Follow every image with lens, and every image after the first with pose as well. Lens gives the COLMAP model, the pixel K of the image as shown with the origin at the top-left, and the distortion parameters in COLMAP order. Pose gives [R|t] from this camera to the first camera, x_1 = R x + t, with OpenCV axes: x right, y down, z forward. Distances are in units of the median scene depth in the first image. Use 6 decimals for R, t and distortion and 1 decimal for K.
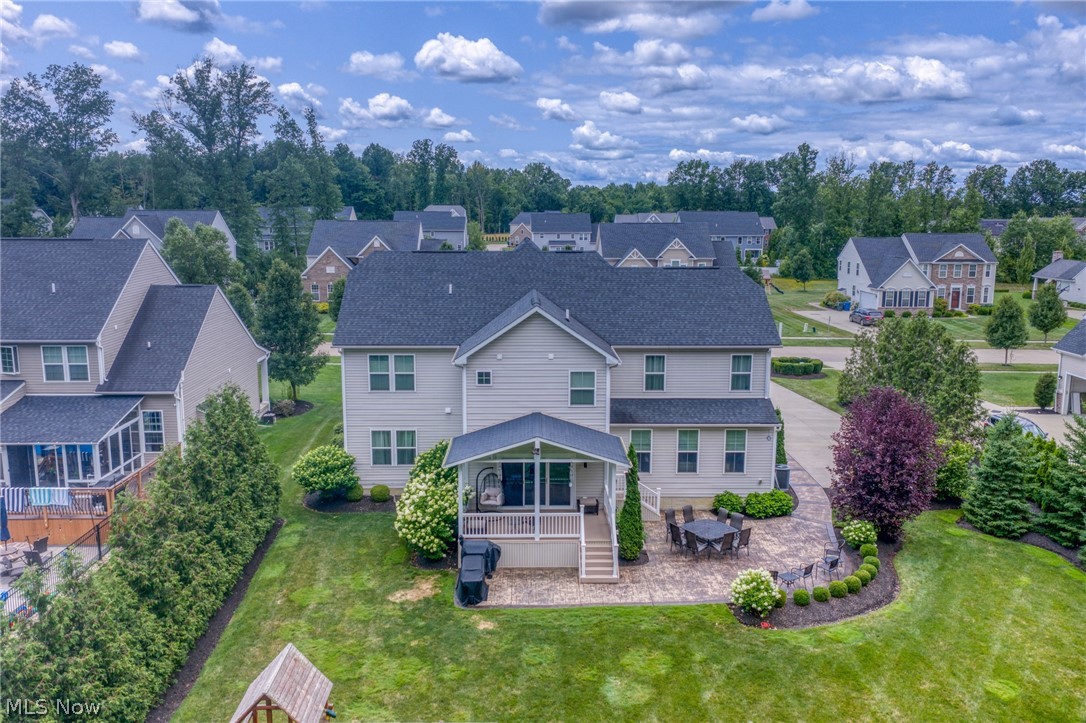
lens RADIAL K [[897.5, 0, 543.0], [0, 897.5, 361.5], [0, 0, 1]] dist [0.033030, 0.004873]
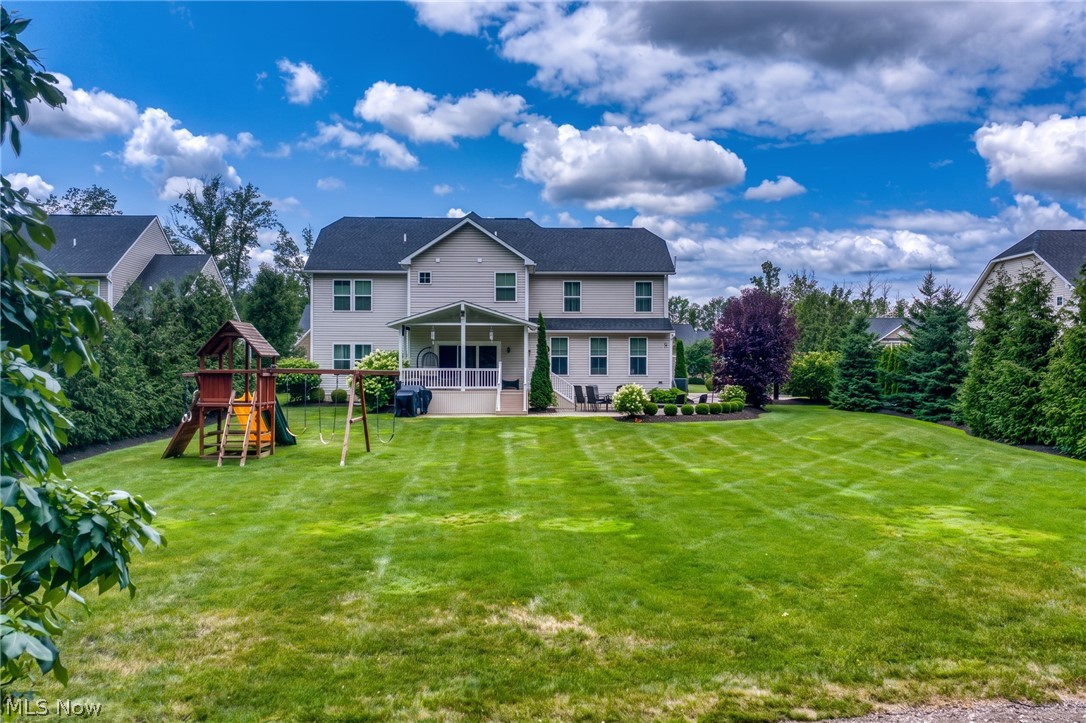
lens RADIAL K [[908.1, 0, 543.0], [0, 908.1, 361.5], [0, 0, 1]] dist [0.093845, -0.198961]
pose [[0.999998, -0.000775, 0.001681, 0.083684], [0.001065, 0.983657, -0.180051, 0.318464], [-0.001514, 0.180053, 0.983656, -0.182167]]
